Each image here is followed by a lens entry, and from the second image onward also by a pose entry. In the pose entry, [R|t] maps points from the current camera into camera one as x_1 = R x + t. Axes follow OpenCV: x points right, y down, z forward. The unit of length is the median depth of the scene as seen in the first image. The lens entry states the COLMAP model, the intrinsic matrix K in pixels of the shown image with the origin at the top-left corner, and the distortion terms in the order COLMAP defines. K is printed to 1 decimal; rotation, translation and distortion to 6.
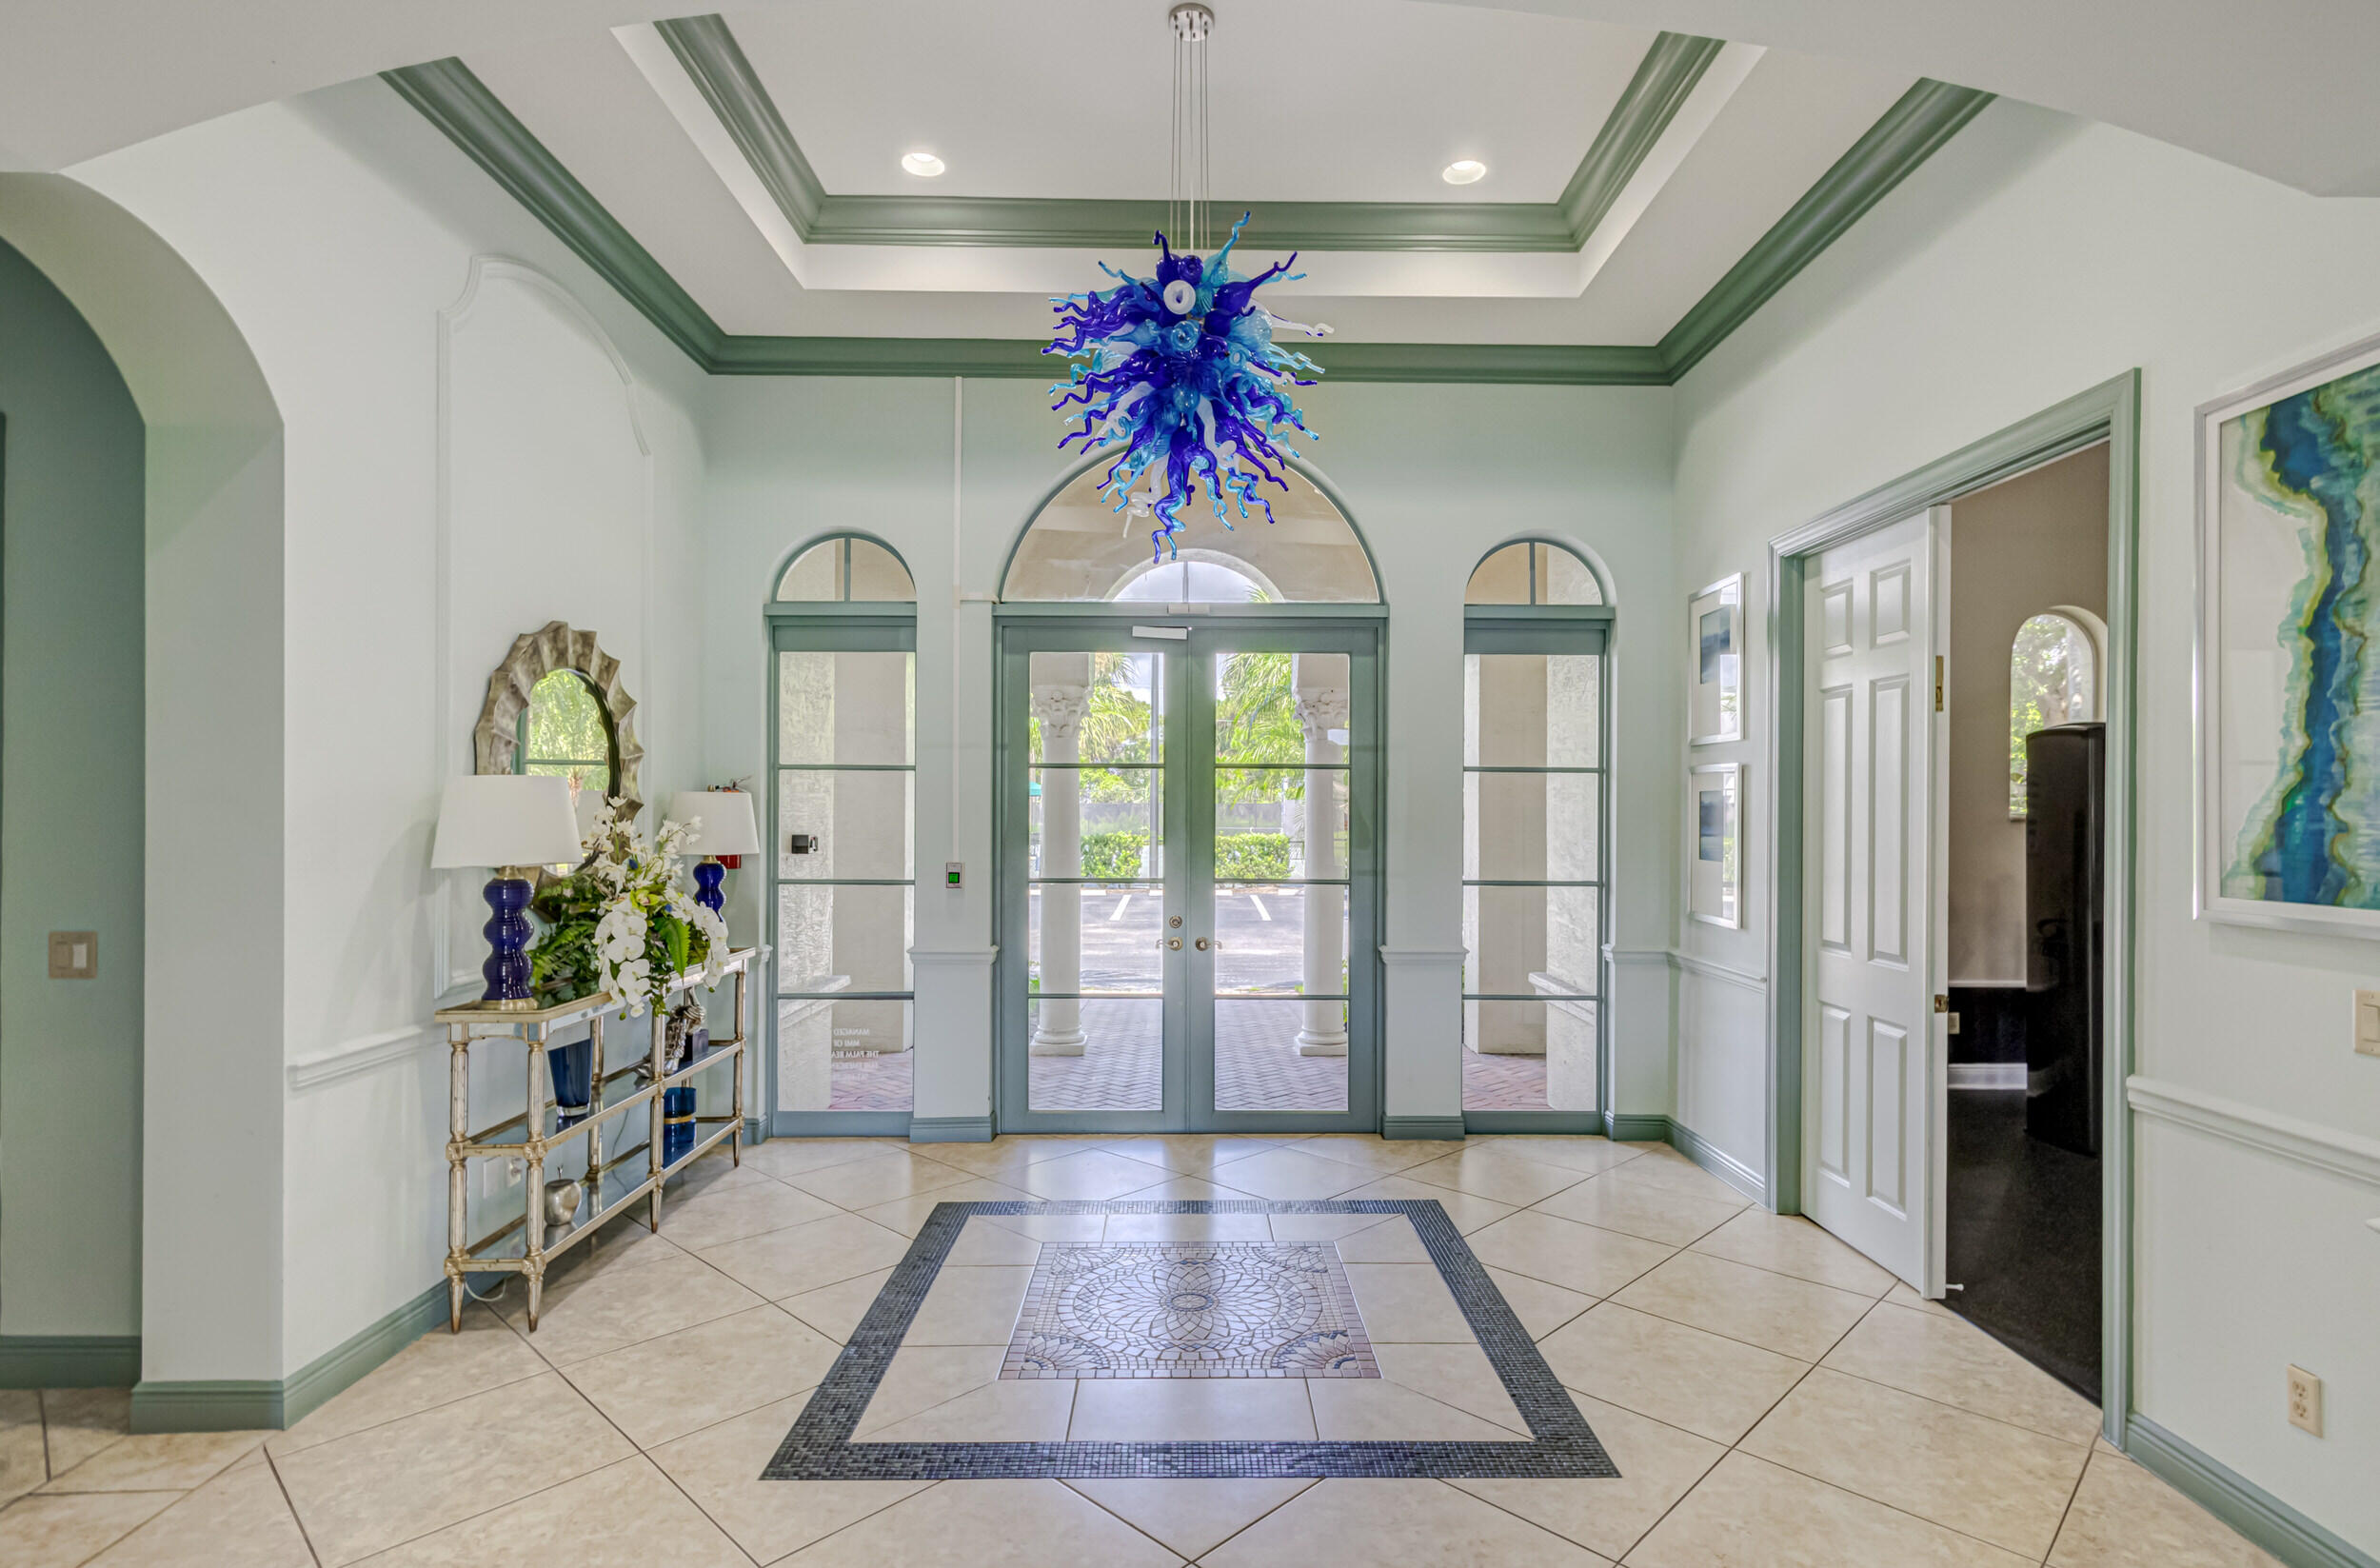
lens RADIAL K [[1196.8, 0, 1190.2], [0, 1196.8, 804.9], [0, 0, 1]] dist [0.004672, 0.000962]
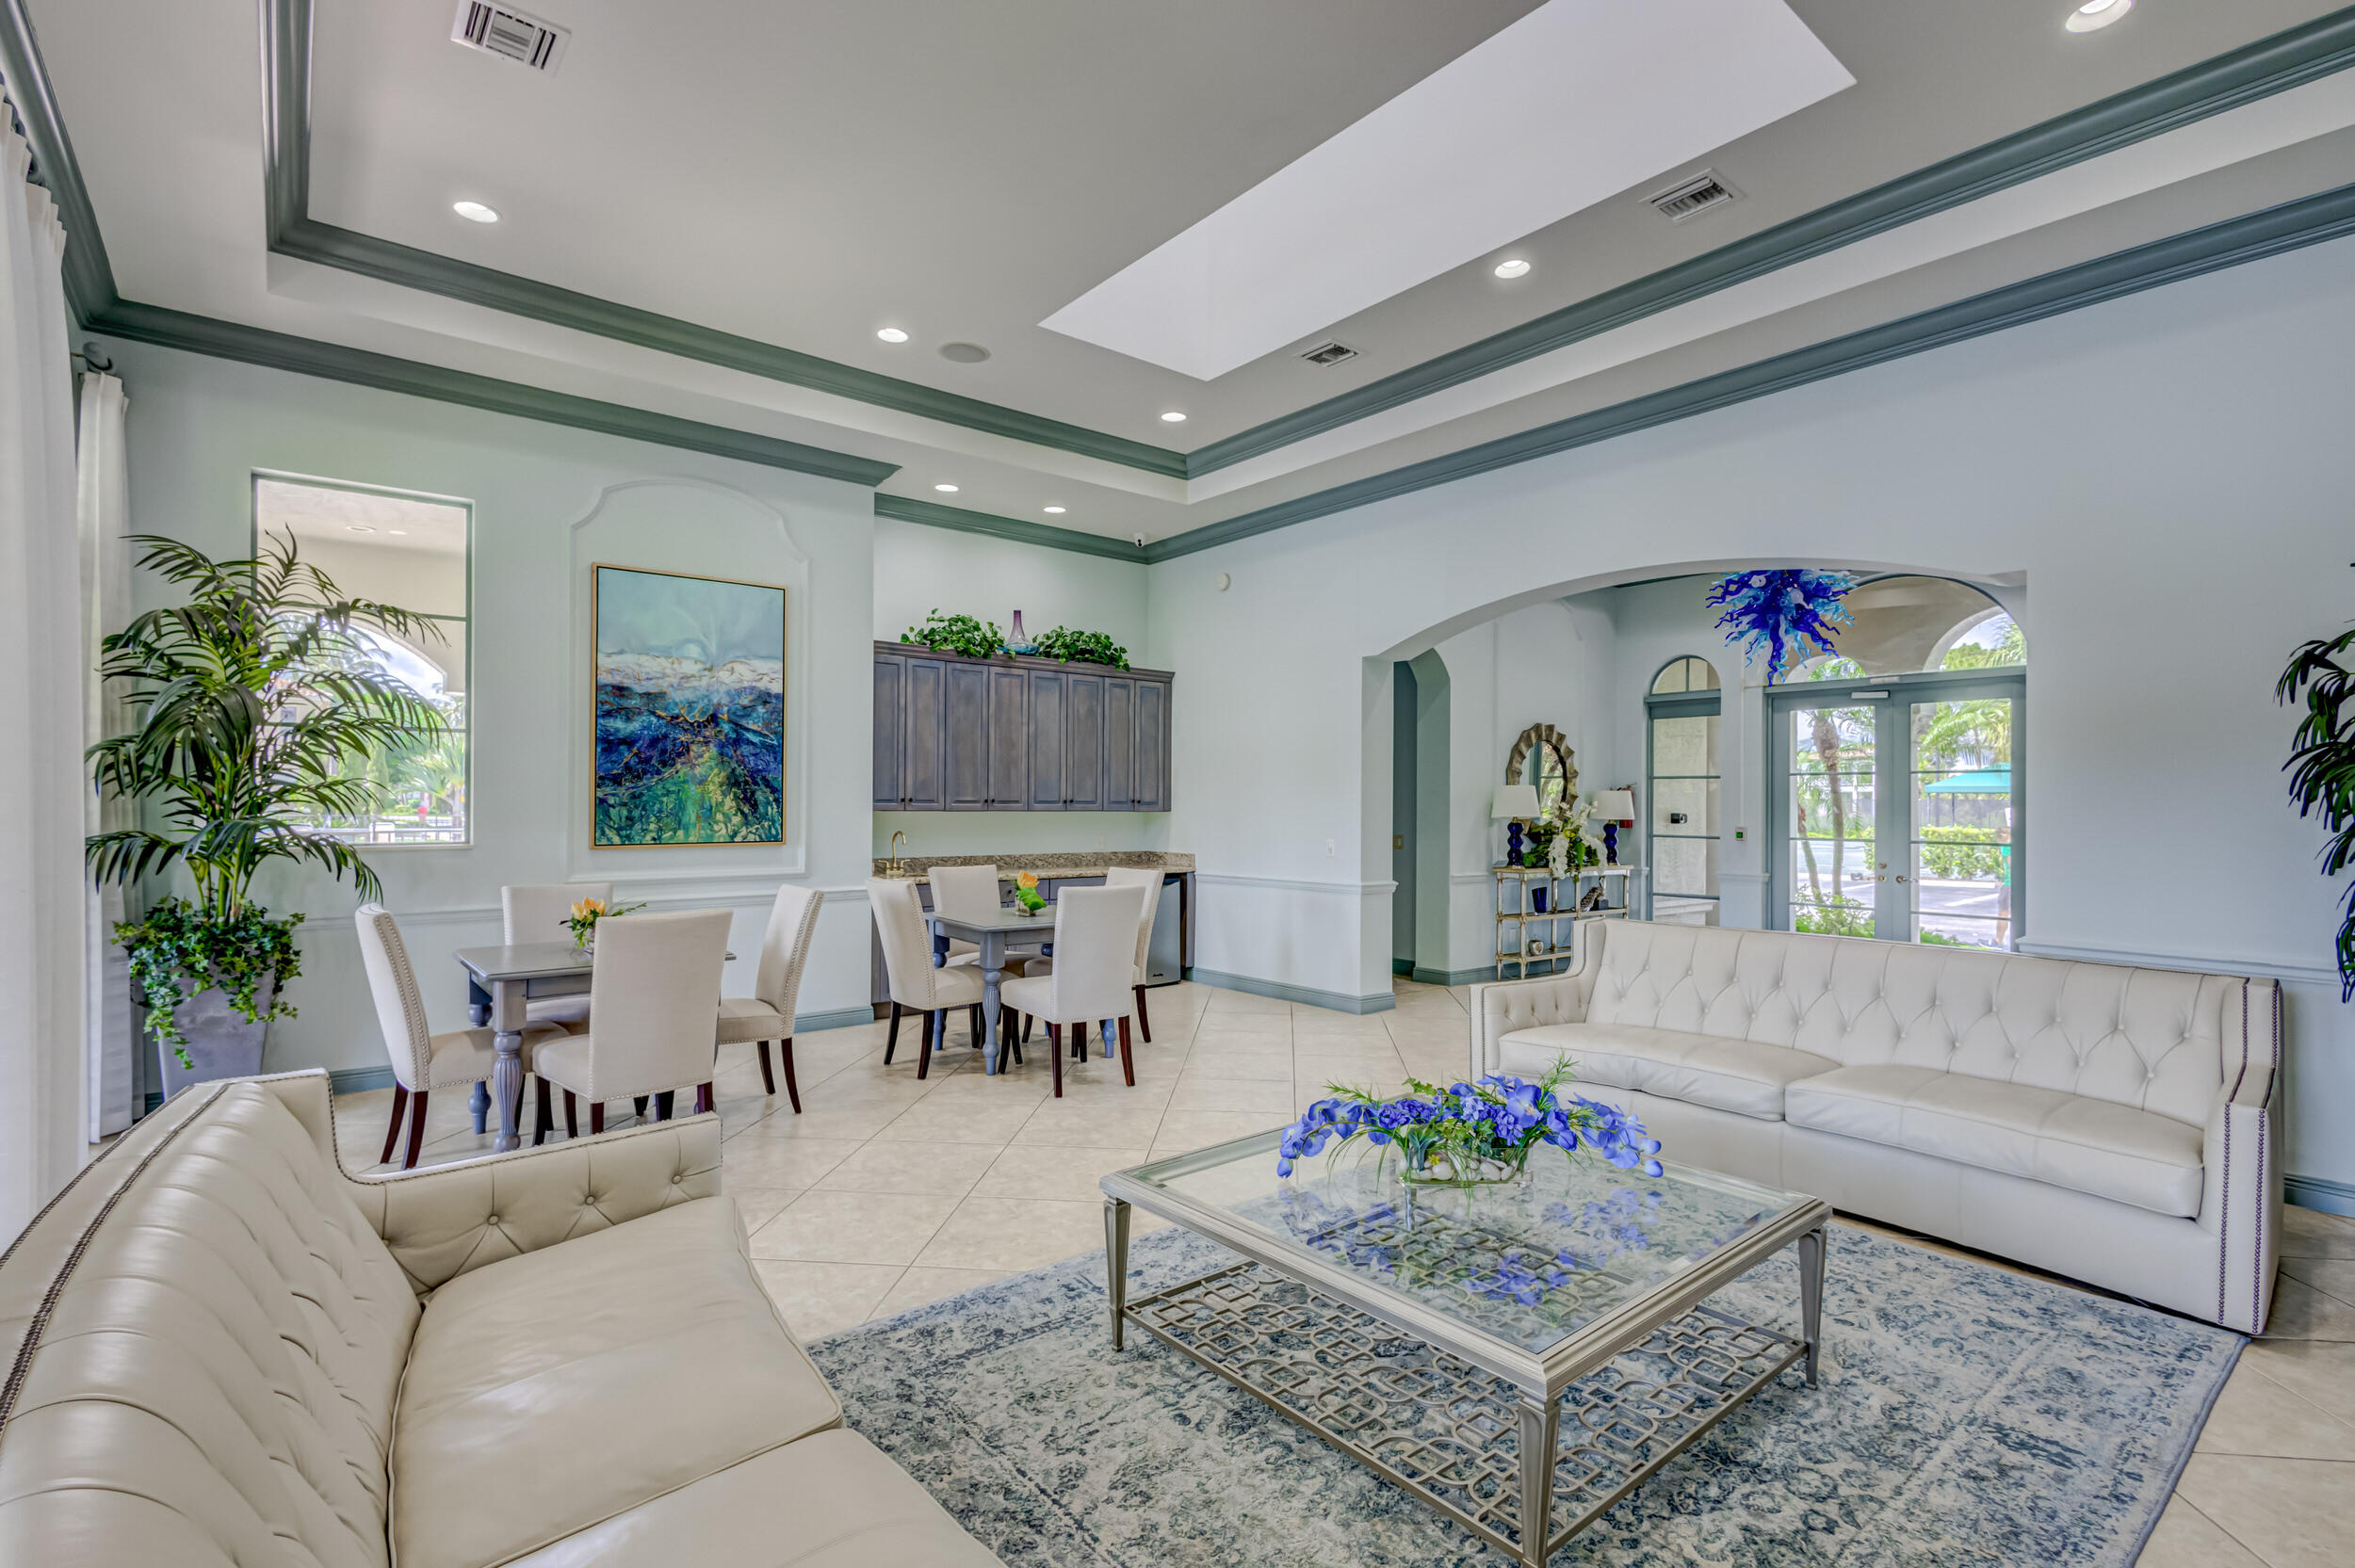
lens RADIAL K [[1097.0, 0, 1176.0], [0, 1097.0, 802.0], [0, 0, 1]] dist [-0.000709, -0.000247]
pose [[0.632917, -0.001249, -0.774218, 0.753154], [-0.001005, 0.999997, -0.002435, 0.018482], [0.774219, 0.002320, 0.632914, -1.017600]]
